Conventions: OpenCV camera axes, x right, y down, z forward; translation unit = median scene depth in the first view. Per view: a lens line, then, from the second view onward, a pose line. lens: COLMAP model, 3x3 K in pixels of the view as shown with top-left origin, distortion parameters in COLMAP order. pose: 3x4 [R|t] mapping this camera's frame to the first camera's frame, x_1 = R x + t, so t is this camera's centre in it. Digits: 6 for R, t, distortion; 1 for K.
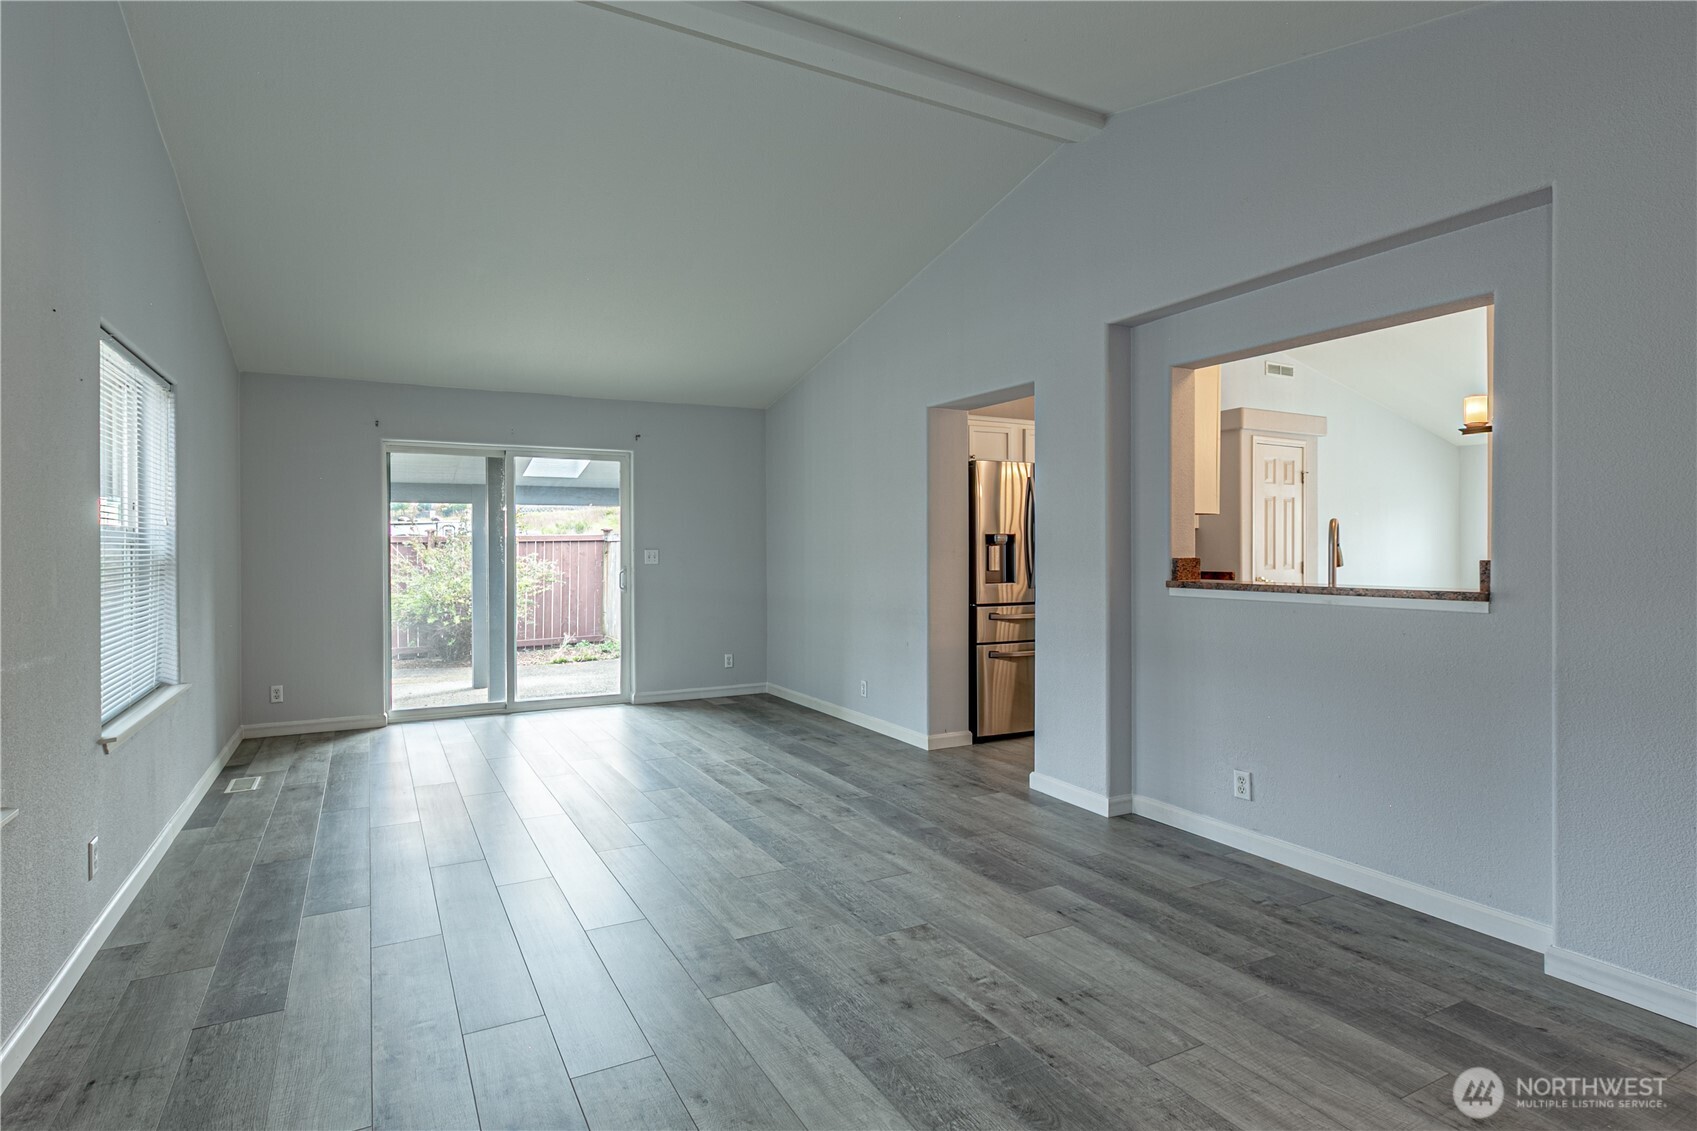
lens RADIAL K [[887.3, 0, 846.2], [0, 887.3, 553.3], [0, 0, 1]] dist [0.011582, -0.001416]
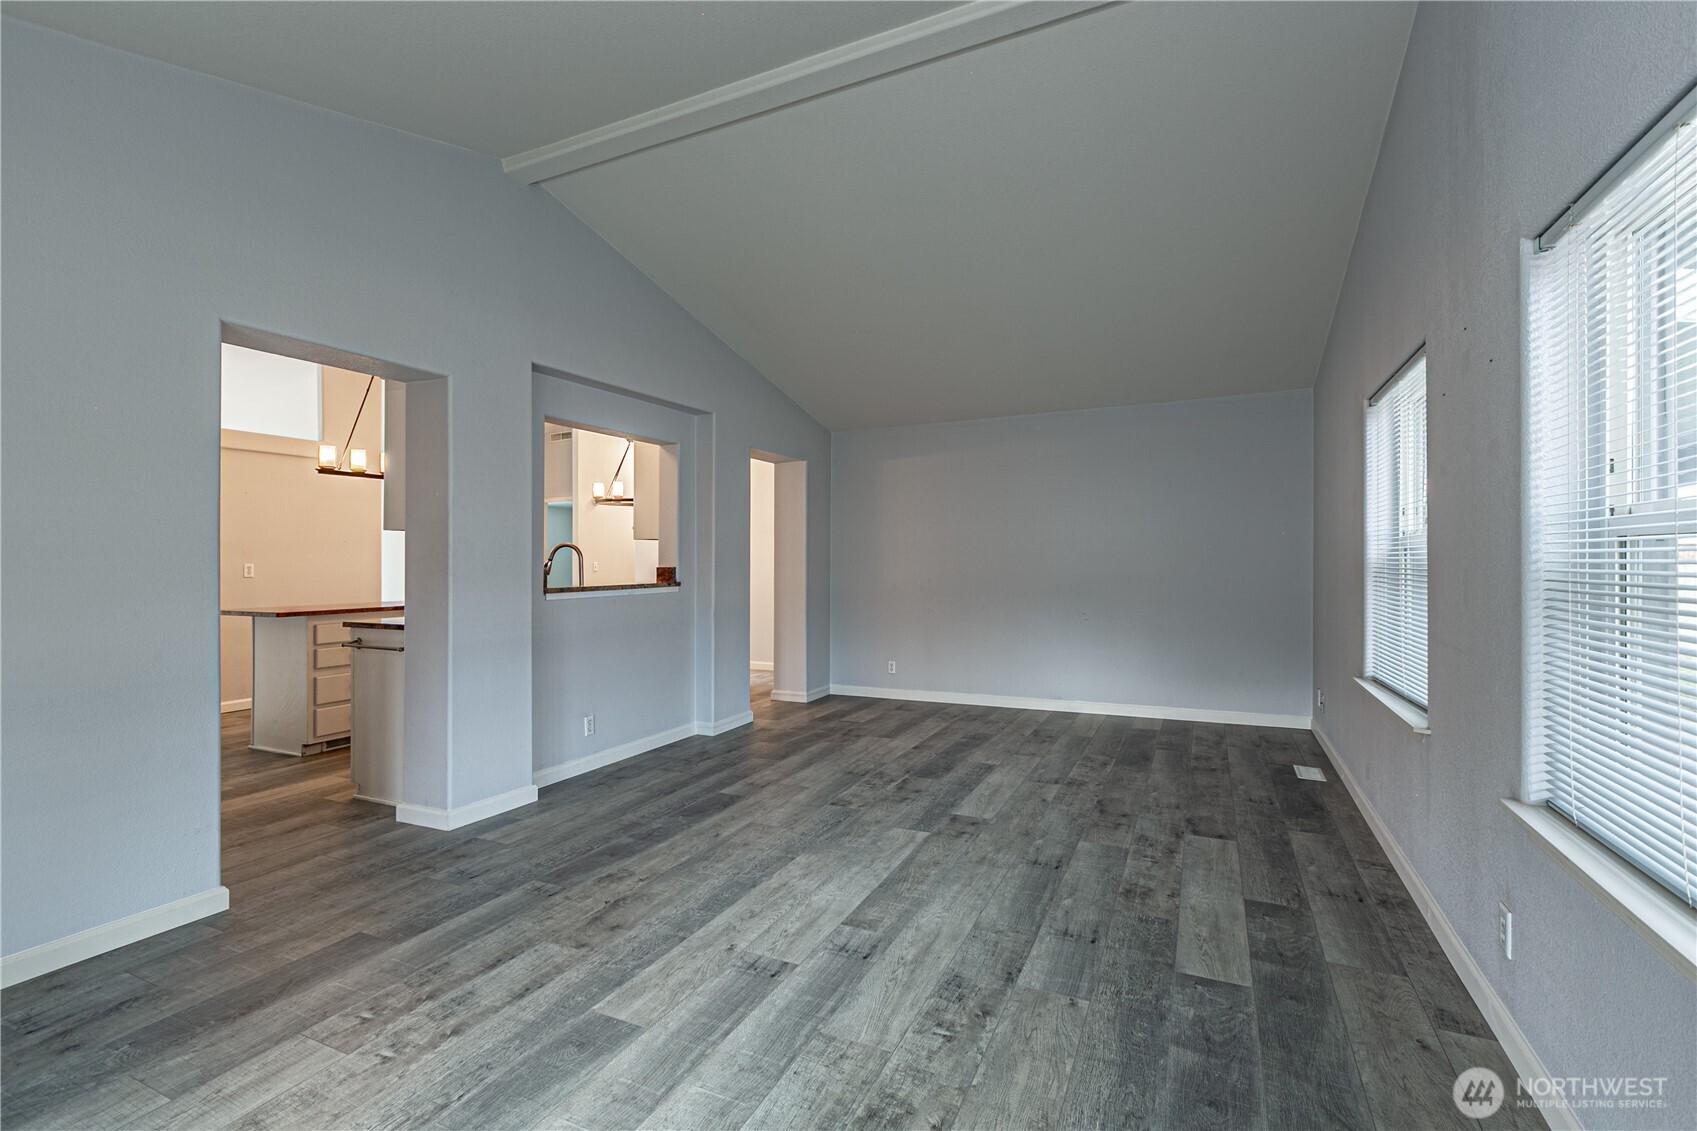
lens RADIAL K [[776.3, 0, 798.9], [0, 776.3, 566.0], [0, 0, 1]] dist [0.002167, 0.000377]
pose [[-0.558833, 0.002814, 0.829275, -0.841904], [0.013386, 0.999895, 0.005627, -0.000928], [-0.829172, 0.014246, -0.558812, 1.512599]]
